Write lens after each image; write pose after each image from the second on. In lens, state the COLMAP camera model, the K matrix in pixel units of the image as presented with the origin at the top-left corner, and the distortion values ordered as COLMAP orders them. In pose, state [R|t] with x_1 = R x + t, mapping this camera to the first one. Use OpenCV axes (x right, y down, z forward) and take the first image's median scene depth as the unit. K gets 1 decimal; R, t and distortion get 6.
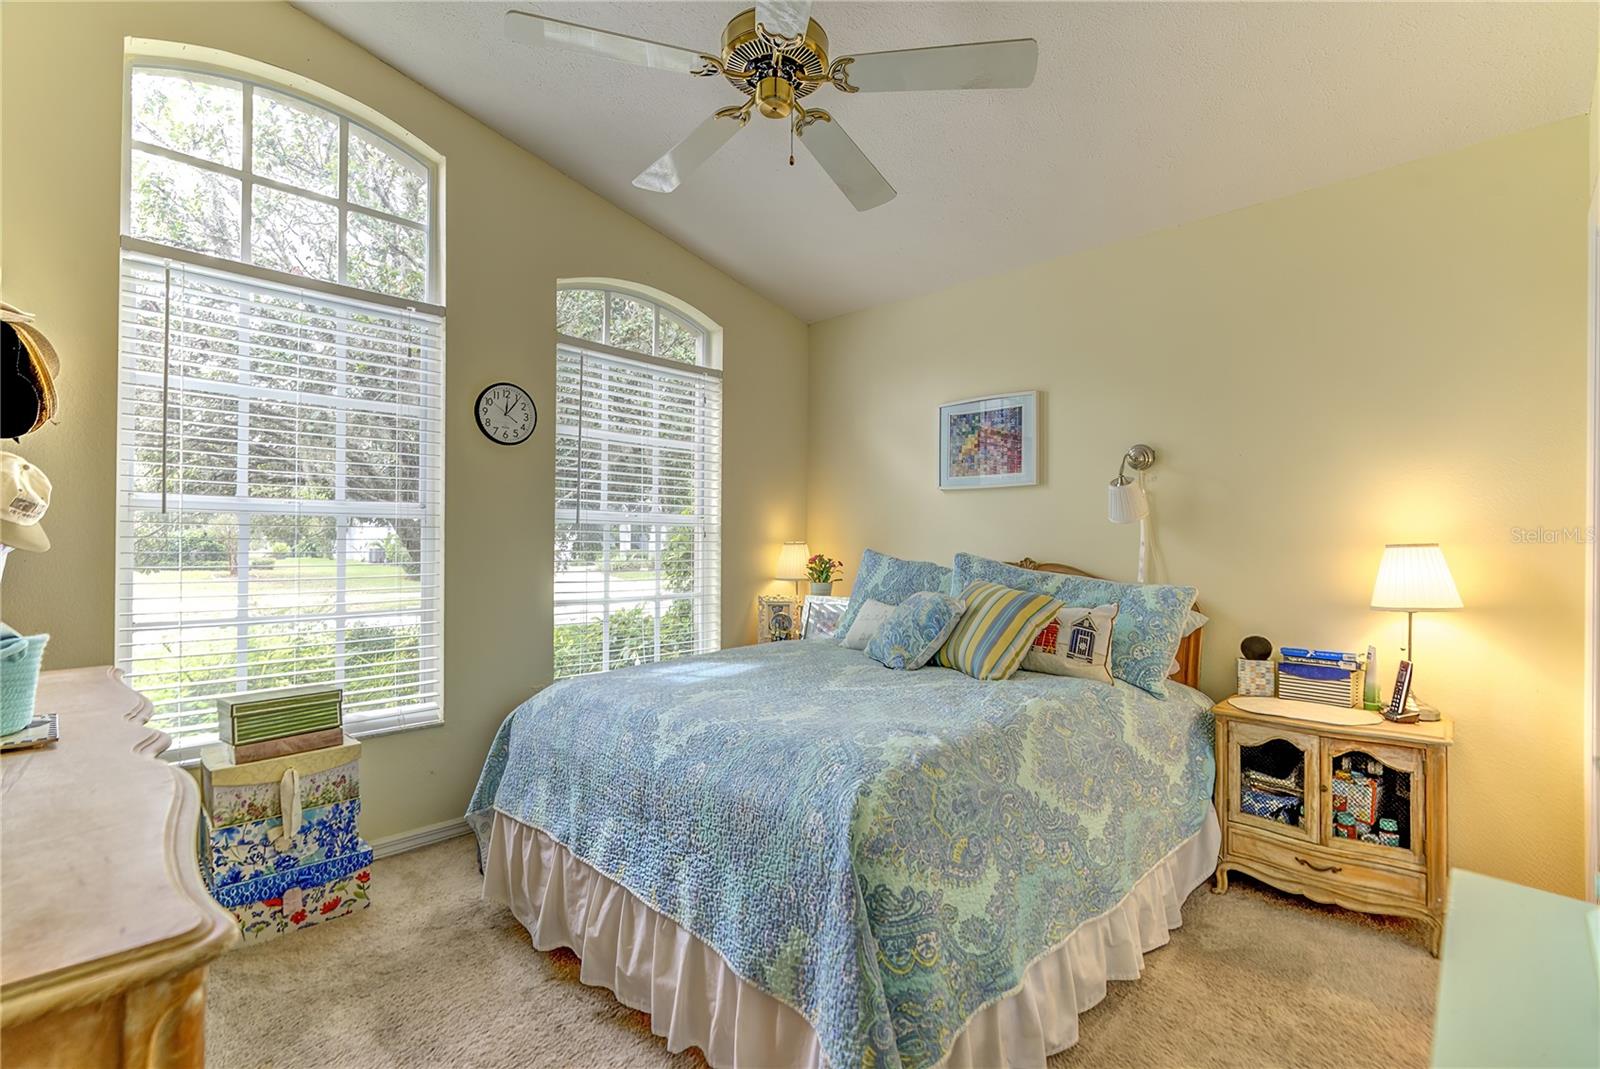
lens RADIAL K [[743.3, 0, 805.5], [0, 743.3, 537.1], [0, 0, 1]] dist [-0.000898, 0.001305]
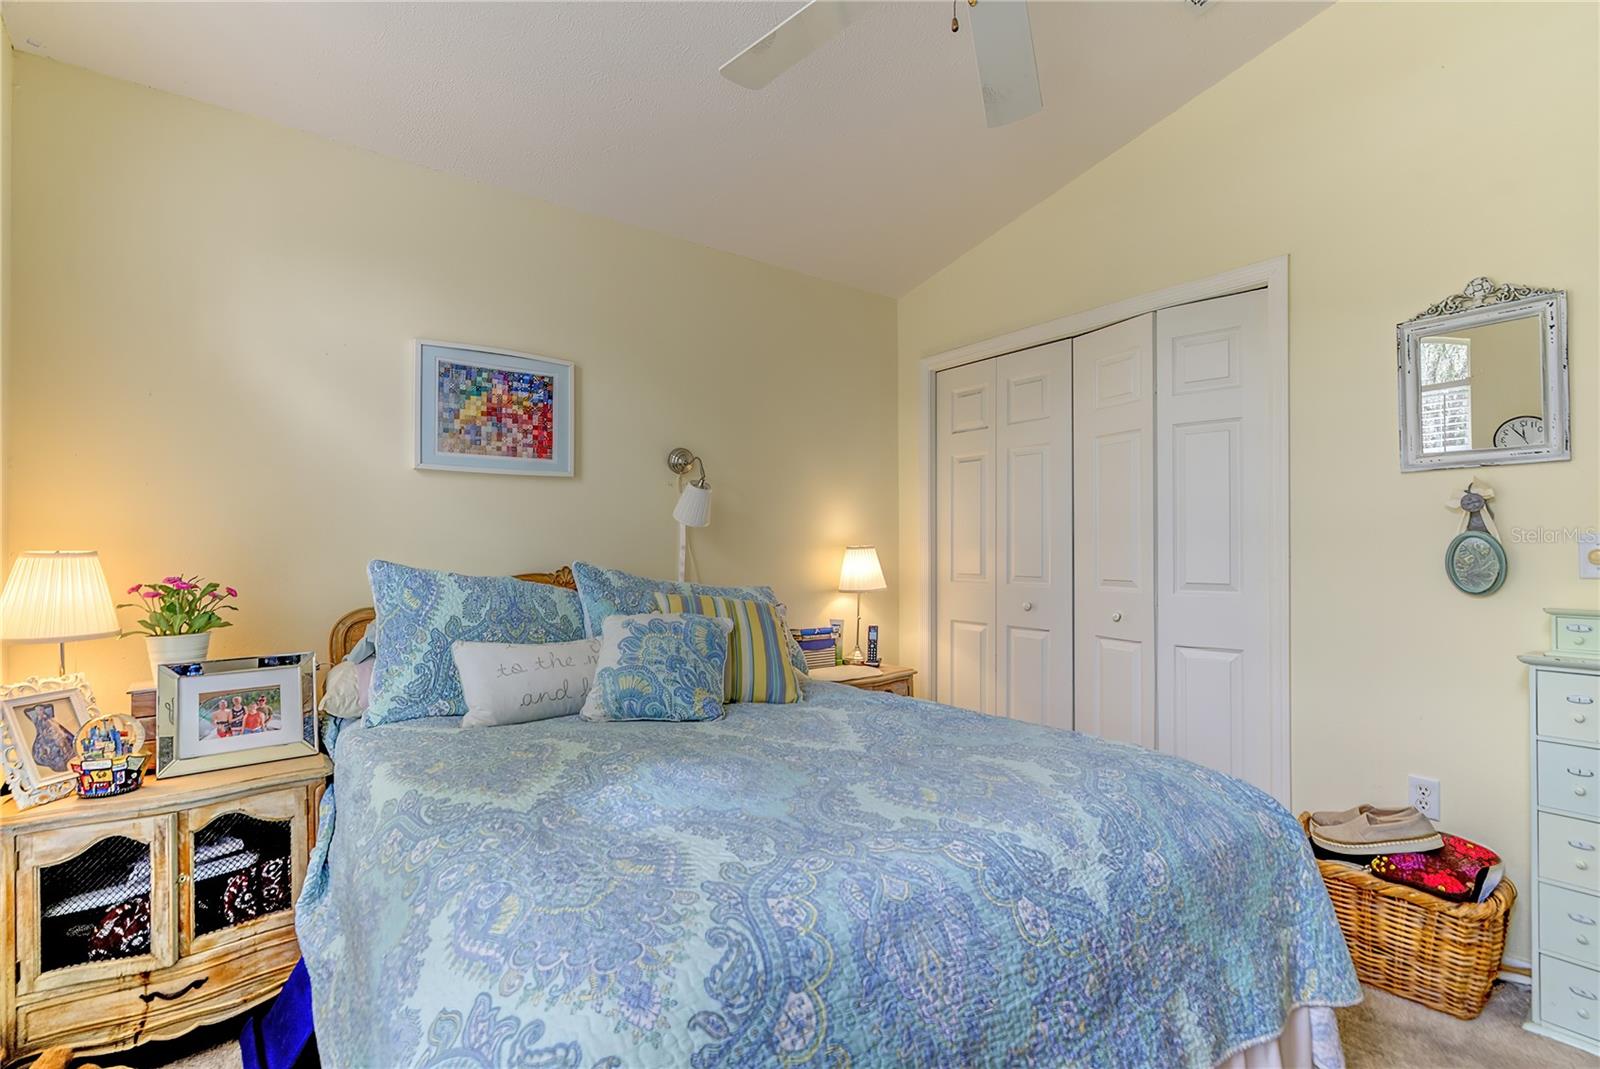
lens RADIAL K [[743.3, 0, 803.9], [0, 743.3, 536.6], [0, 0, 1]] dist [-0.000898, 0.001305]
pose [[0.147746, 0.007269, 0.988999, -0.449264], [-0.002769, 0.999972, -0.006936, 0.000396], [-0.989021, -0.001713, 0.147762, 0.604818]]
